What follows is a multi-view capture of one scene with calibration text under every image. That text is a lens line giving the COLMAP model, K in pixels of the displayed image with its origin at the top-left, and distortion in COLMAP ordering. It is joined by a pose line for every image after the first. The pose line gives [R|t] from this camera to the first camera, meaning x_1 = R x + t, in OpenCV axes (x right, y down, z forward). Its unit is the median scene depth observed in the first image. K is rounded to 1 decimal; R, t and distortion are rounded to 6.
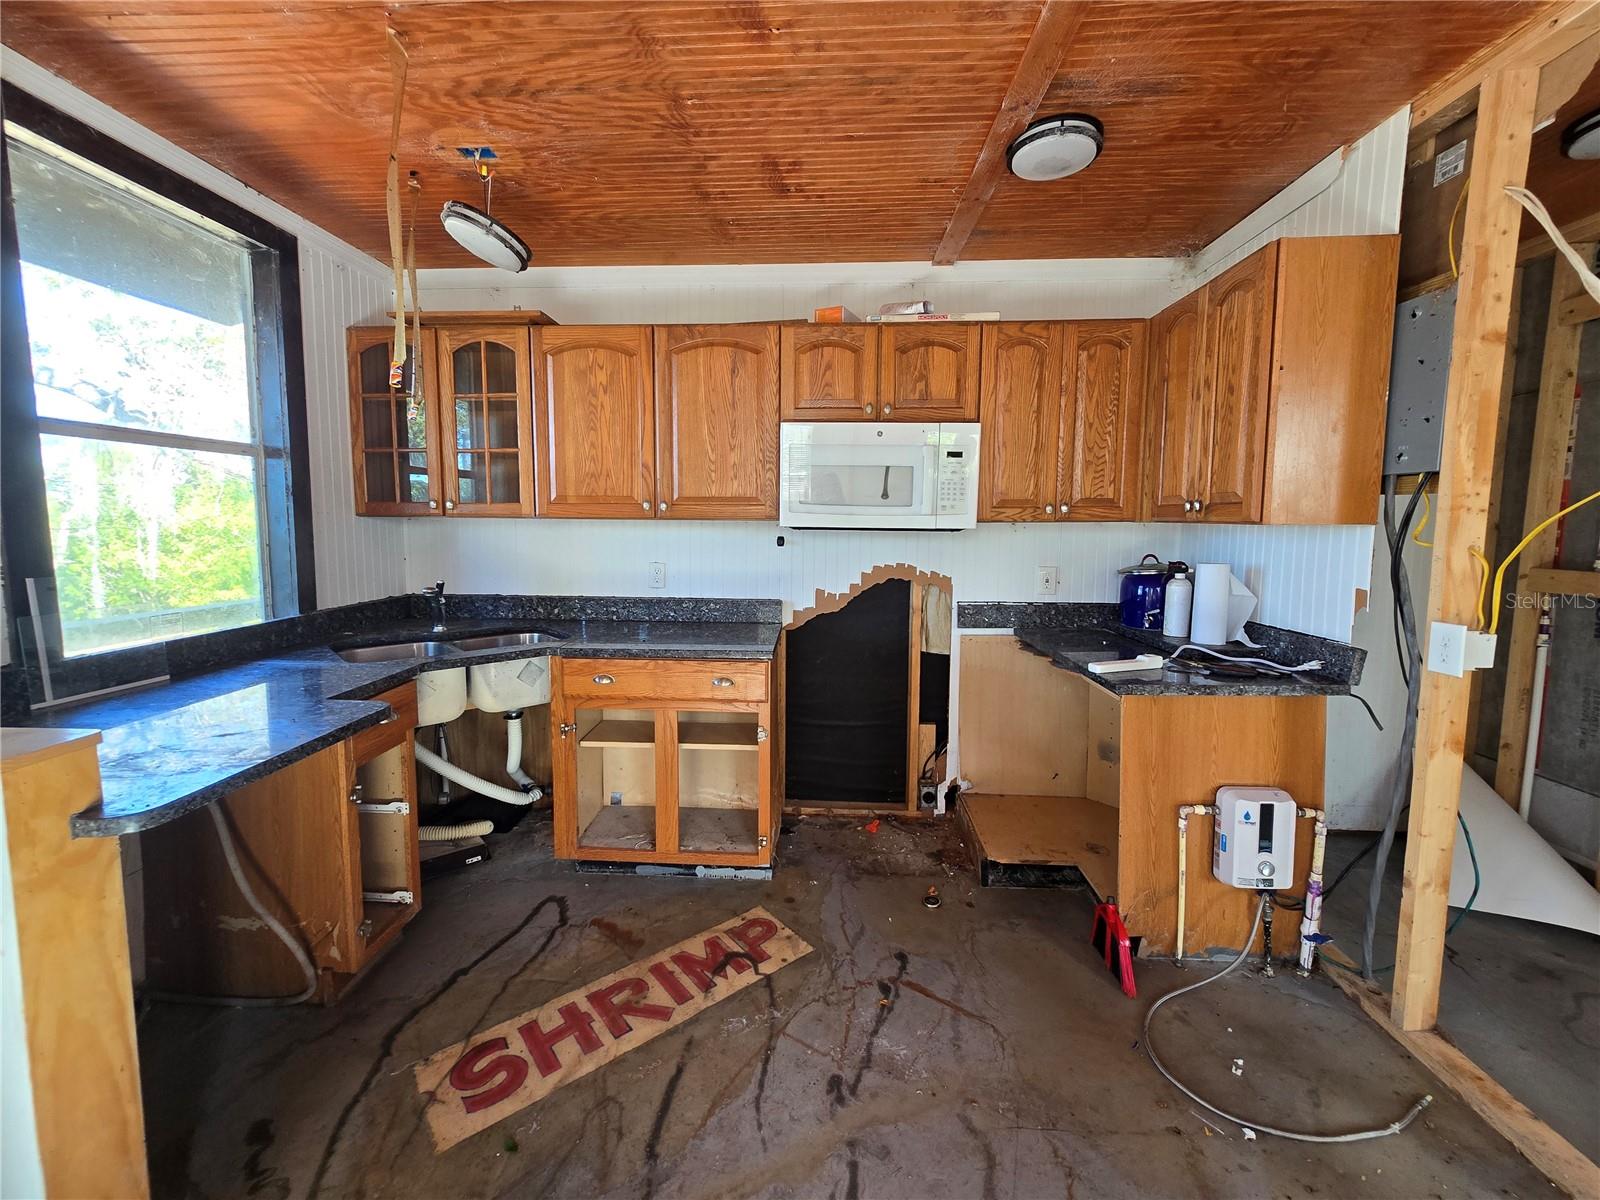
lens RADIAL K [[650.4, 0, 788.0], [0, 650.4, 578.2], [0, 0, 1]] dist [-0.007333, -0.000061]
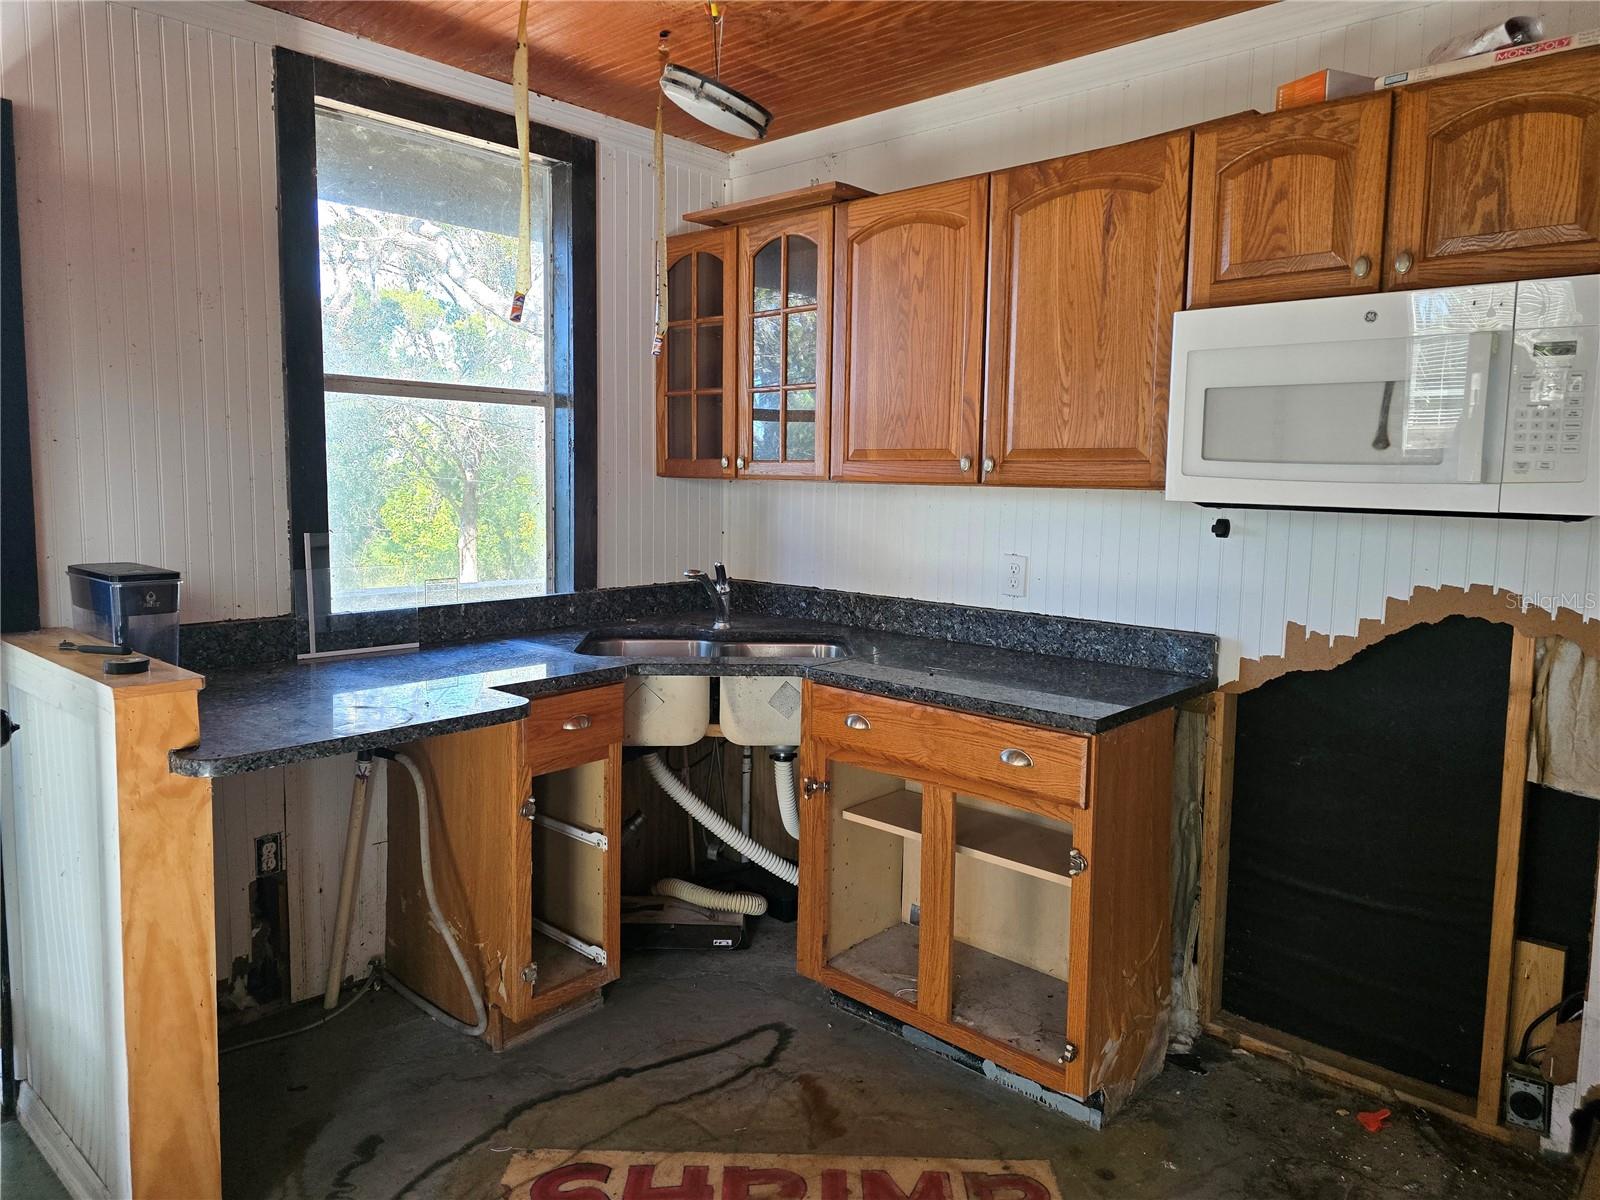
lens RADIAL K [[1065.0, 0, 798.3], [0, 1065.0, 568.7], [0, 0, 1]] dist [0.042662, -0.037117]
pose [[0.770497, 0.063743, -0.634249, 0.332142], [-0.068874, 0.997488, 0.016580, -0.015926], [0.633712, 0.030908, 0.772951, 0.102420]]
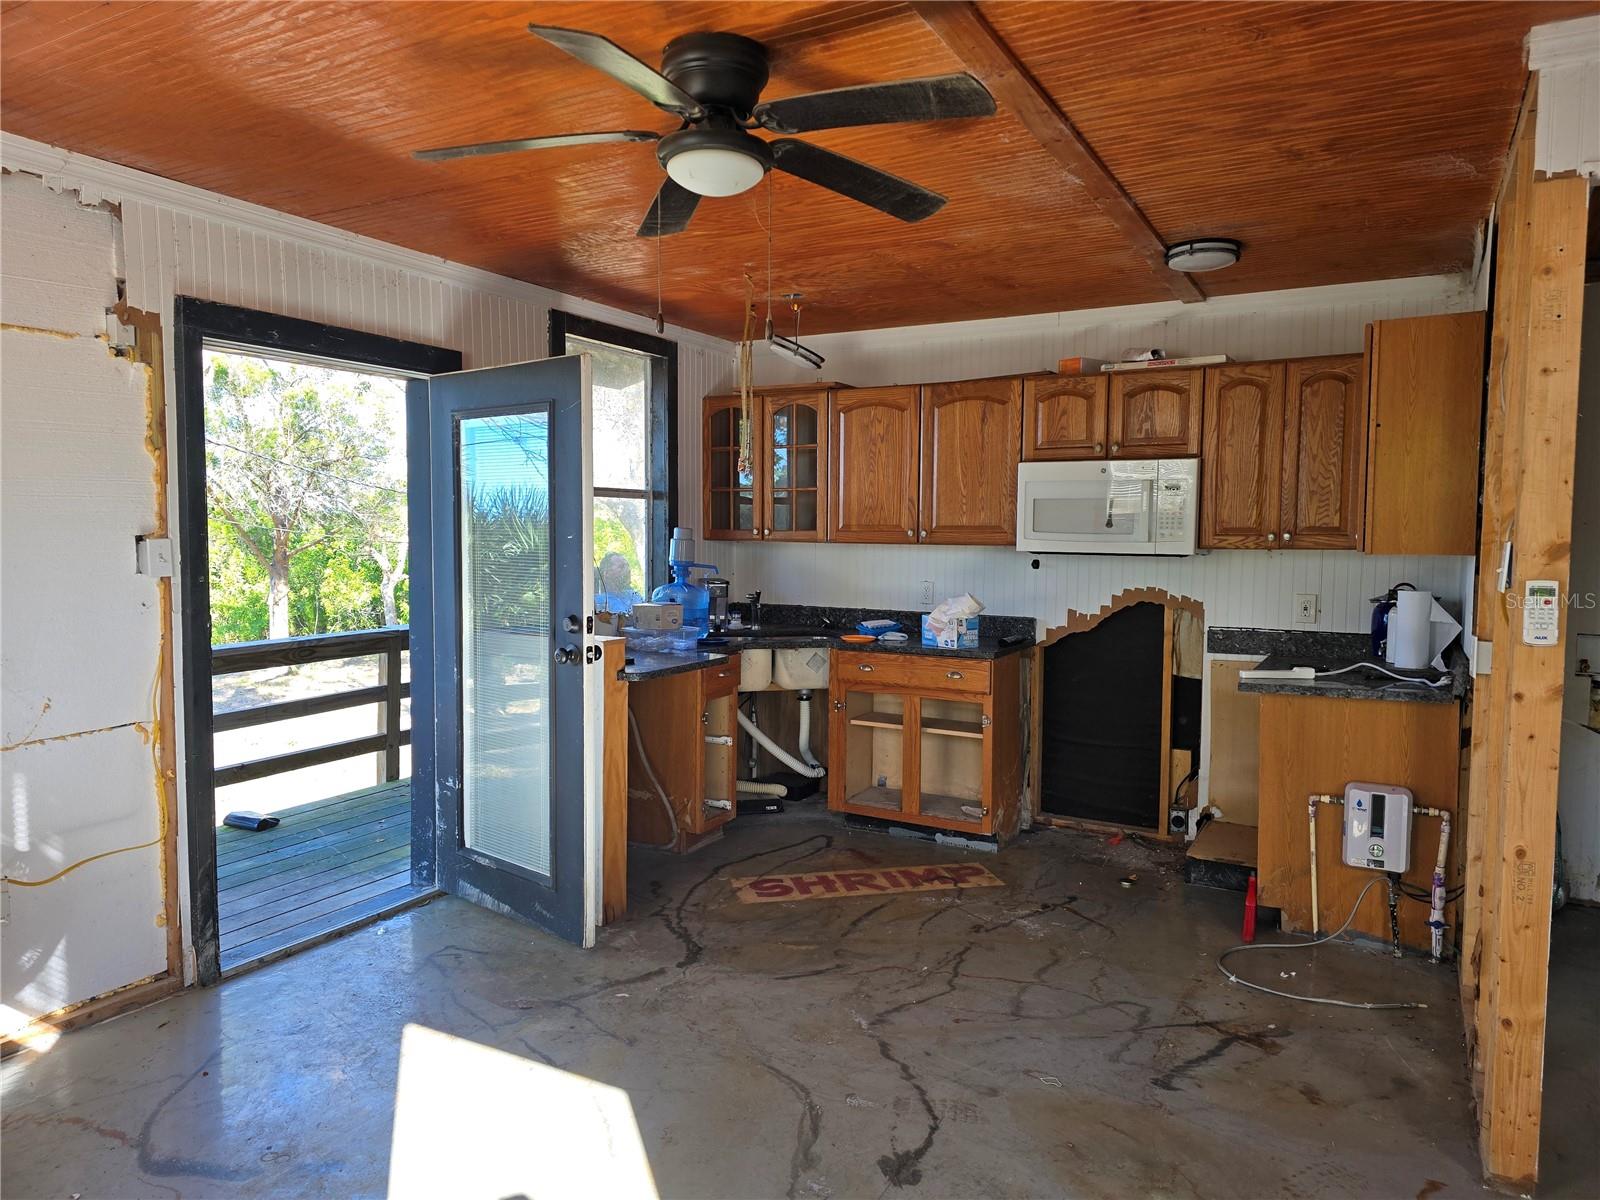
lens RADIAL K [[1065.0, 0, 794.4], [0, 1065.0, 593.6], [0, 0, 1]] dist [0.042662, -0.037117]
pose [[0.897564, 0.028074, -0.439989, 0.480736], [-0.042245, 0.998855, -0.022445, 0.057469], [0.438856, 0.038733, 0.897722, -0.904820]]
